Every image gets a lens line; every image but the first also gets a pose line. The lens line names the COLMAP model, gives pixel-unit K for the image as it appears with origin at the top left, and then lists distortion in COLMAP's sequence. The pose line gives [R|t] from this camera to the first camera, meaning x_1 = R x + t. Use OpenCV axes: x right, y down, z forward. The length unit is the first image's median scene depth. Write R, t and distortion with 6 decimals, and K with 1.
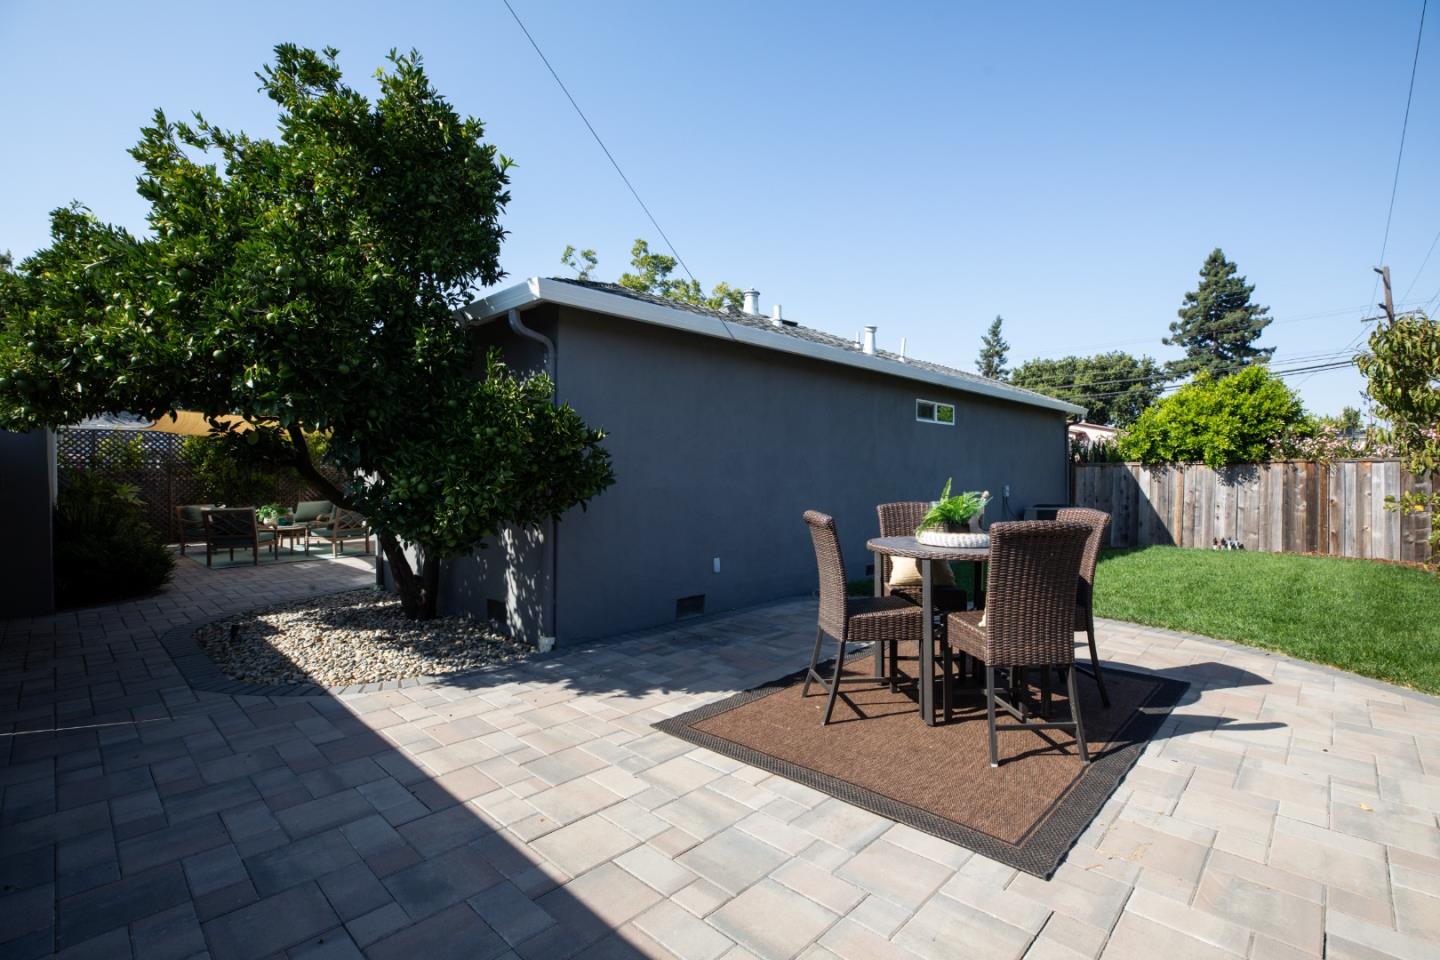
lens RADIAL K [[655.2, 0, 743.0], [0, 655.2, 477.1], [0, 0, 1]] dist [-0.010837, 0.001398]
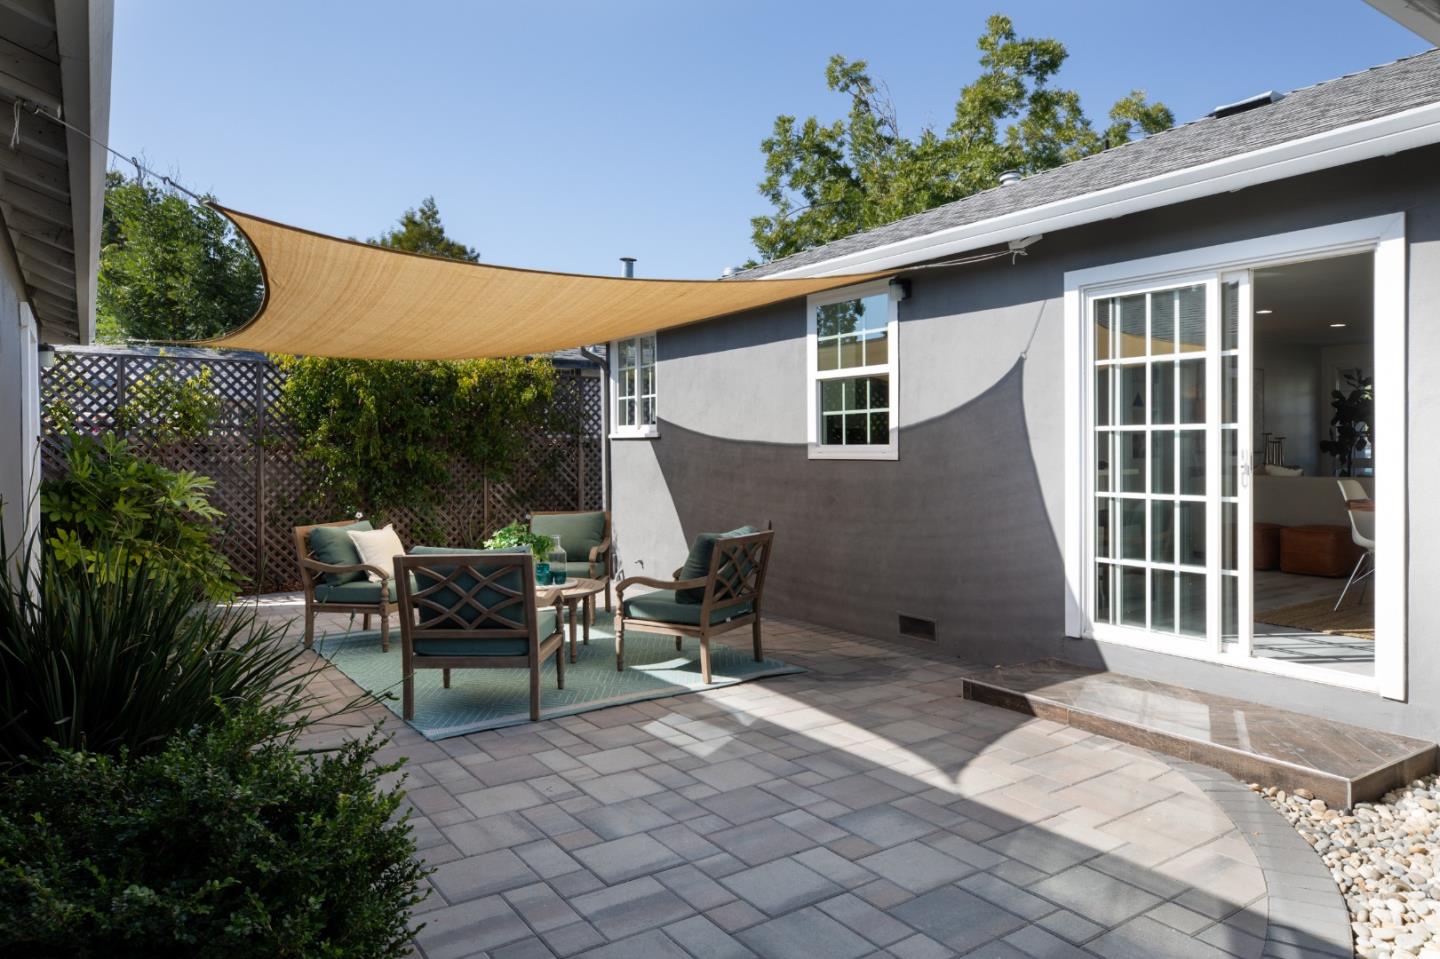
lens RADIAL K [[976.4, 0, 781.1], [0, 976.4, 458.2], [0, 0, 1]] dist [-0.008435, 0.010517]
pose [[0.980380, 0.002131, -0.197107, -0.368238], [-0.001757, 0.999996, 0.002076, 0.000305], [0.197111, -0.001689, 0.980380, 0.376831]]
